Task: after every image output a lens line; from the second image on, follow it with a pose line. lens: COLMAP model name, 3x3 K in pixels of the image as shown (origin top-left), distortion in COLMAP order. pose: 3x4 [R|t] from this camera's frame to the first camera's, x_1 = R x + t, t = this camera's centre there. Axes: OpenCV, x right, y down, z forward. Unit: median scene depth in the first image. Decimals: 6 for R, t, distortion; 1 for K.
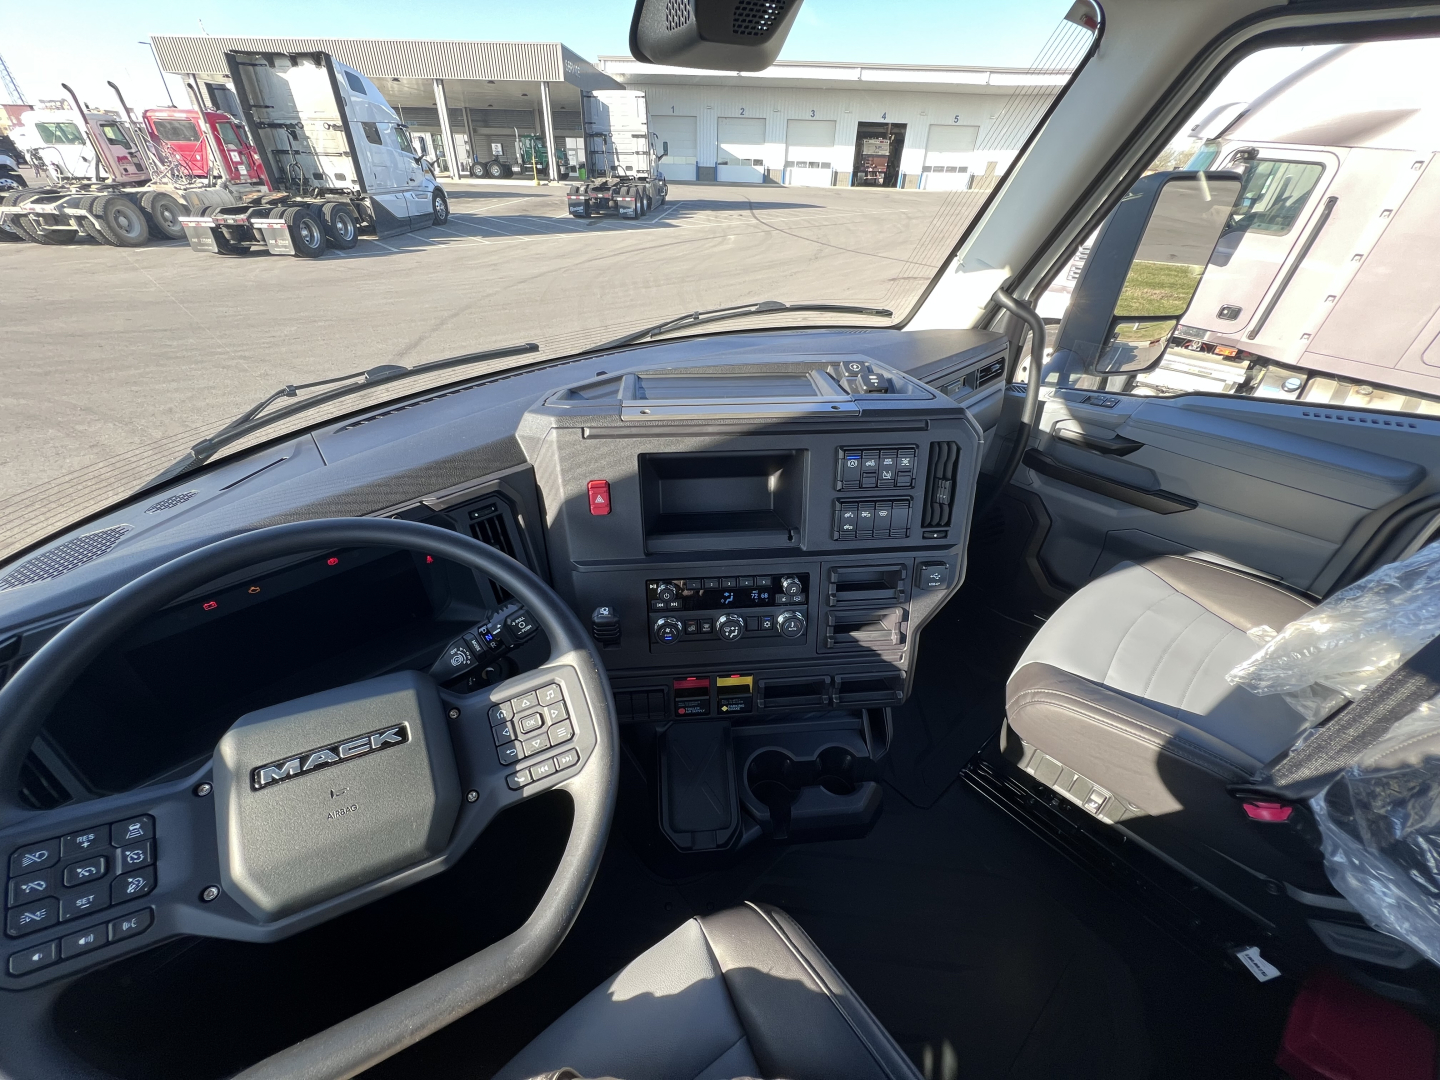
lens RADIAL K [[568.1, 0, 720.0], [0, 568.1, 540.0], [0, 0, 1]] dist [0.001392, -0.004846]
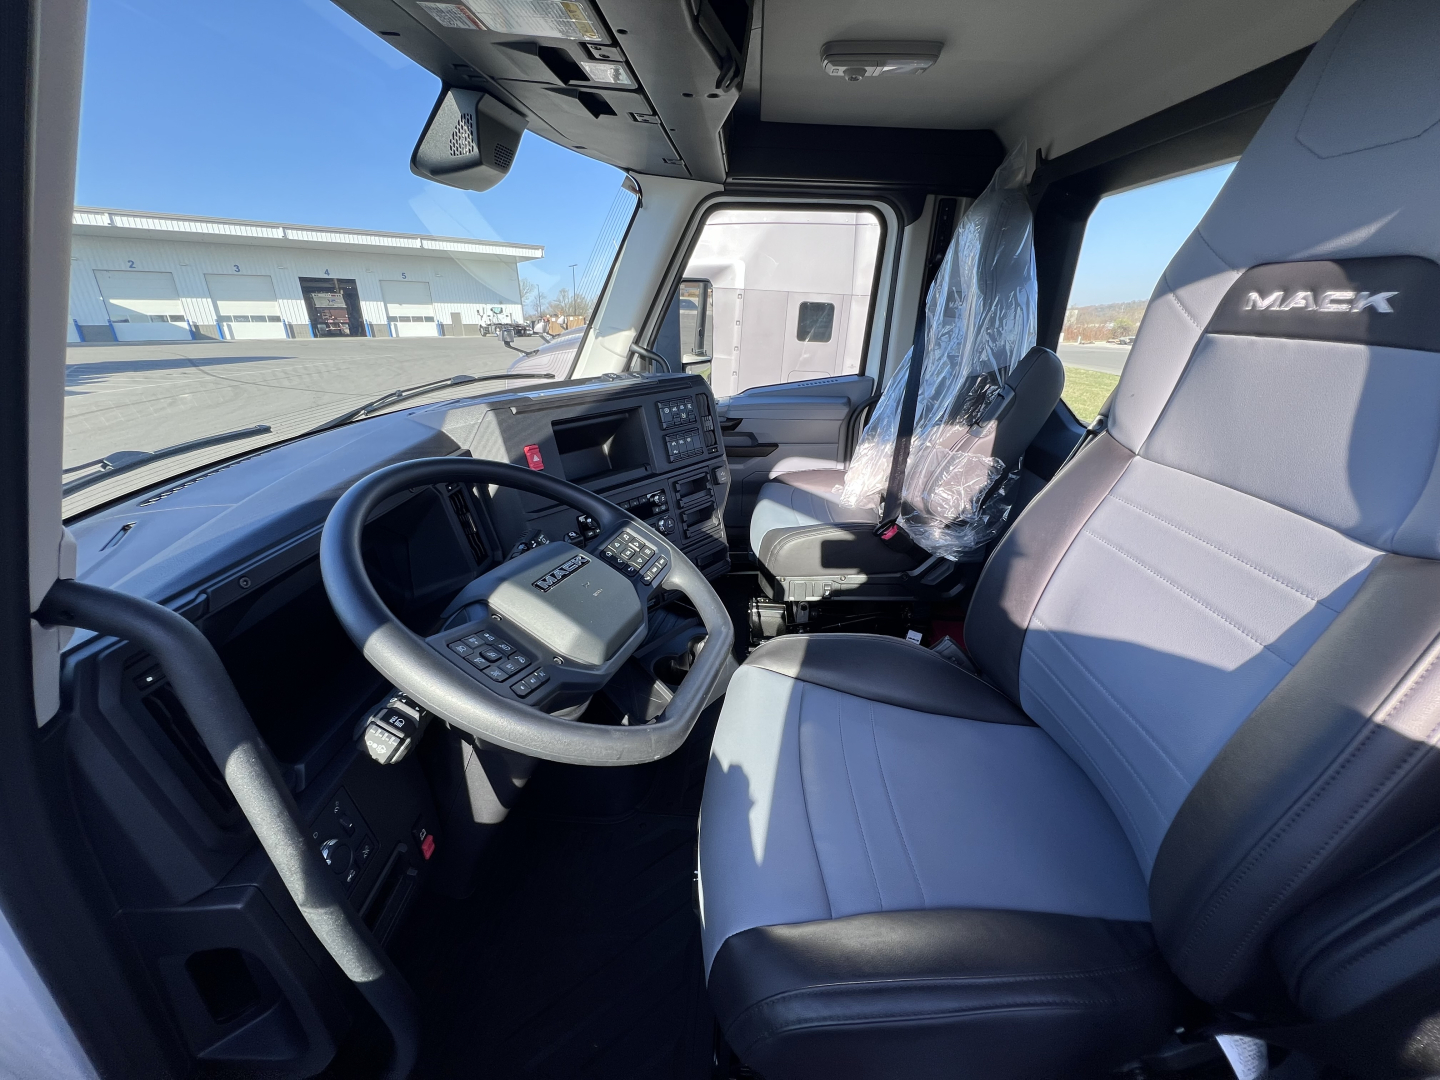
lens RADIAL K [[568.1, 0, 720.0], [0, 568.1, 540.0], [0, 0, 1]] dist [0.001392, -0.004846]
pose [[0.697874, -0.285833, 0.656712, -0.746969], [0.414565, 0.908909, -0.044948, 0.303057], [-0.584044, 0.303618, 0.752801, -0.174214]]
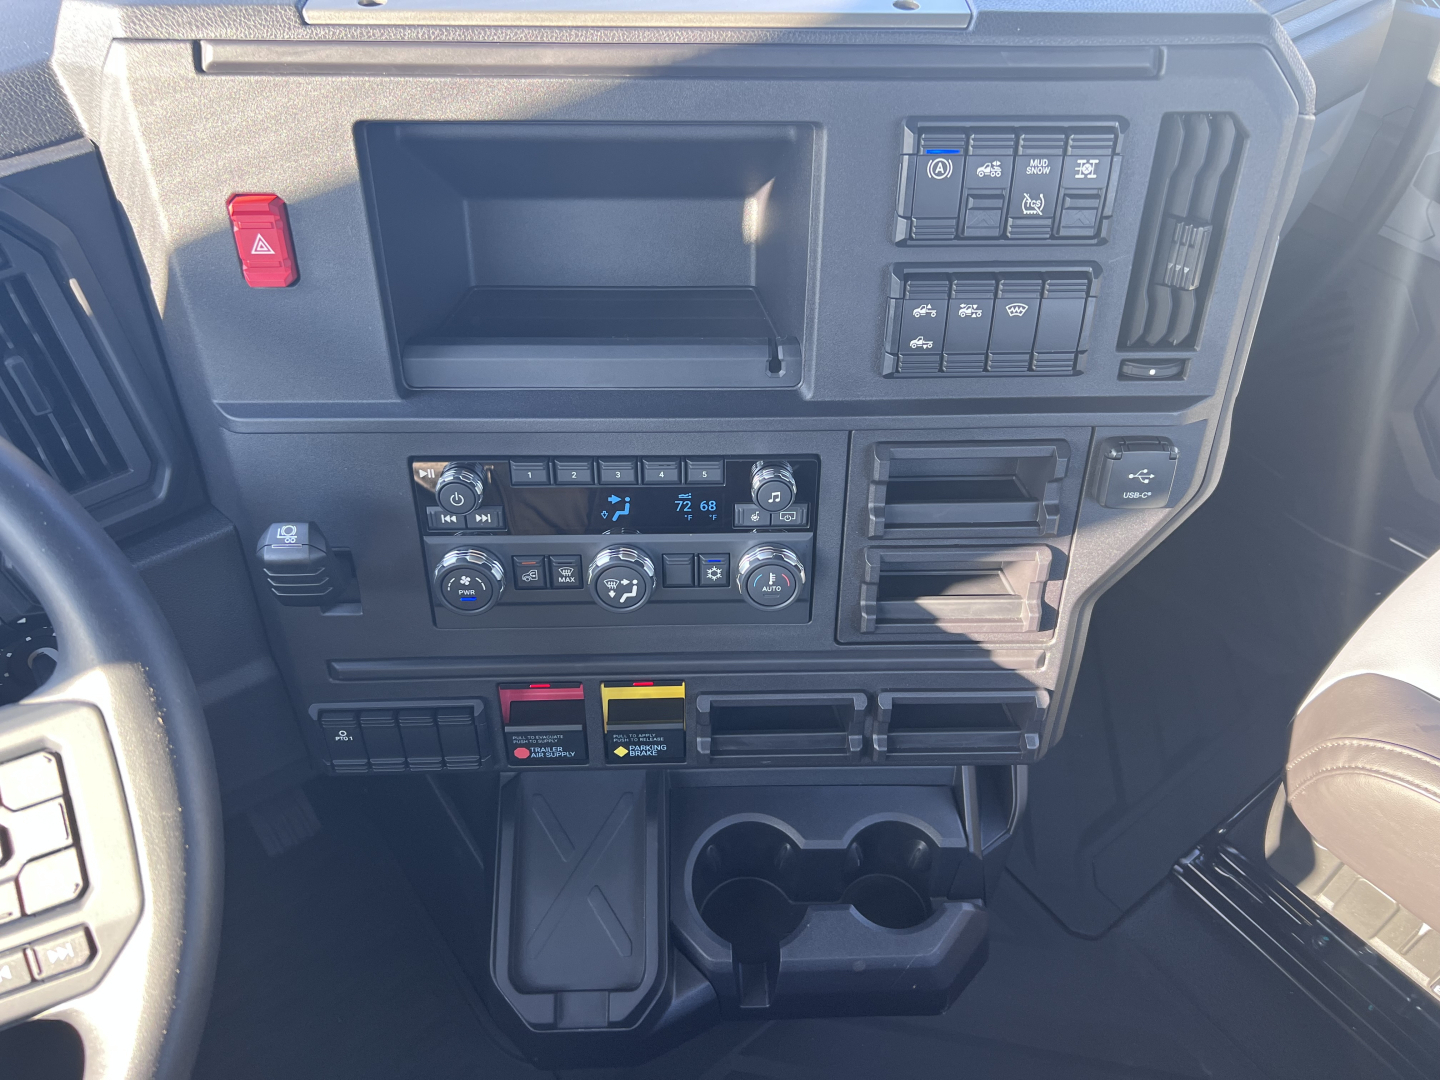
lens RADIAL K [[1083.6, 0, 720.0], [0, 1083.6, 540.0], [0, 0, 1]] dist [0.056193, -0.074885]
pose [[0.997995, 0.045688, -0.043791, 0.120639], [-0.036662, 0.981410, 0.188389, -0.024309], [0.051584, -0.186406, 0.981118, 0.230051]]
